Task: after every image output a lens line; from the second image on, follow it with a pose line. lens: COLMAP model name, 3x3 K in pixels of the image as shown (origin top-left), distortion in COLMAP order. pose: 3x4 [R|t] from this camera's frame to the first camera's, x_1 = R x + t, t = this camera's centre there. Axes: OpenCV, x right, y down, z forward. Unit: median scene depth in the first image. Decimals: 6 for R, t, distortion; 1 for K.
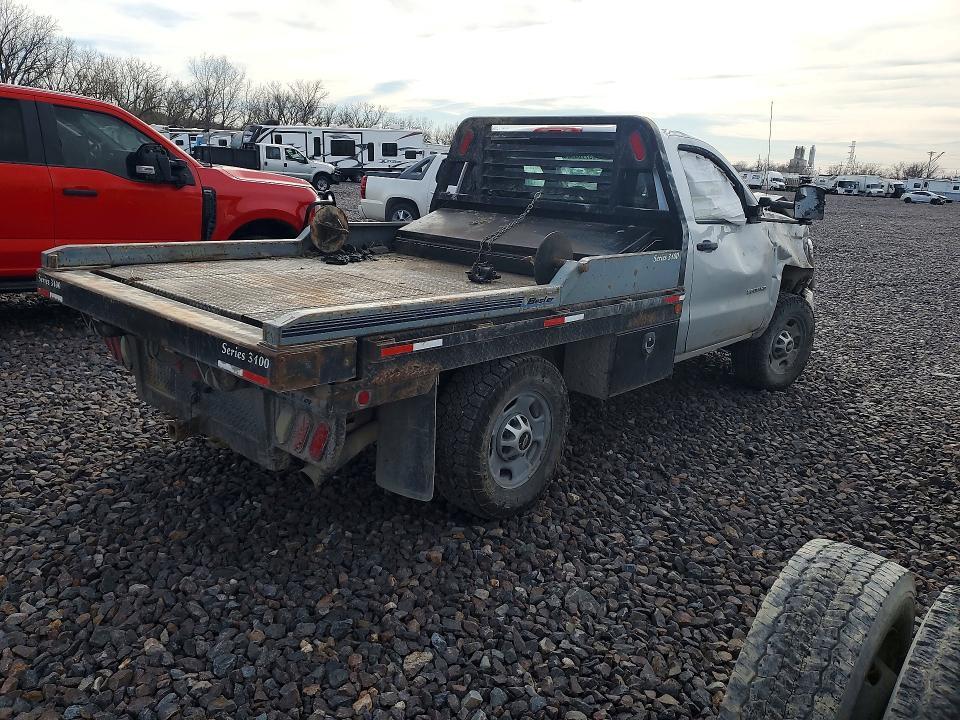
lens RADIAL K [[725.6, 0, 477.9], [0, 725.6, 359.2], [0, 0, 1]] dist [0.009954, 0.007817]
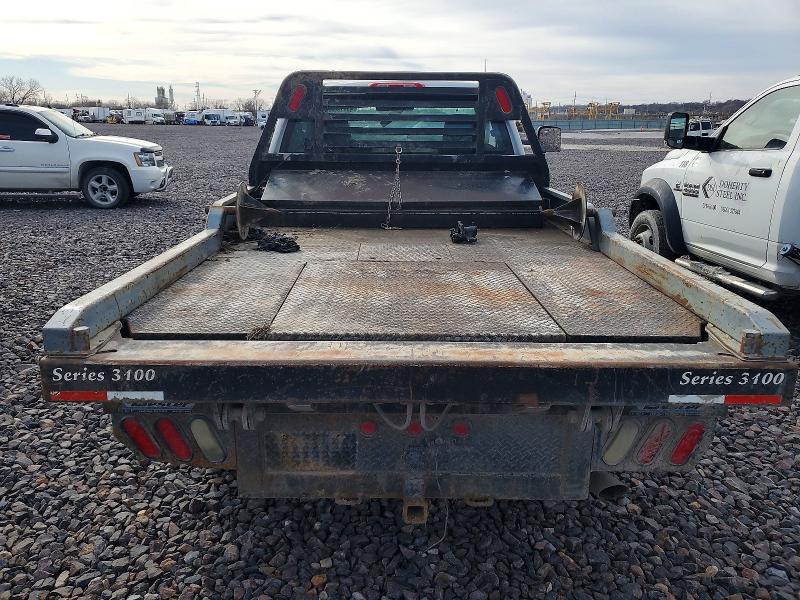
lens RADIAL K [[595.8, 0, 378.0], [0, 595.8, 302.9], [0, 0, 1]] dist [0.015182, 0.012158]
pose [[0.737394, -0.239677, 0.631510, -0.514344], [0.199939, 0.970482, 0.134865, -0.130775], [-0.645193, 0.026815, 0.763549, 0.365538]]
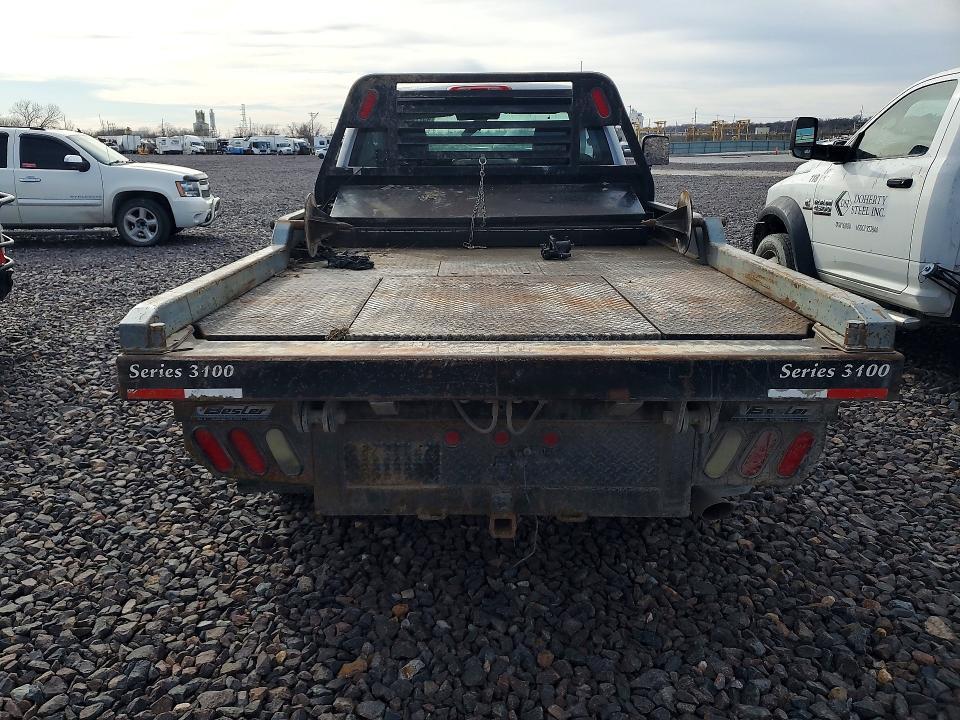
lens RADIAL K [[715.0, 0, 442.0], [0, 715.0, 360.3], [0, 0, 1]] dist [0.015182, 0.012158]
pose [[0.750729, -0.241512, 0.614880, -0.558379], [0.210804, 0.969696, 0.123498, -0.101112], [-0.626073, 0.036906, 0.778890, 0.326893]]
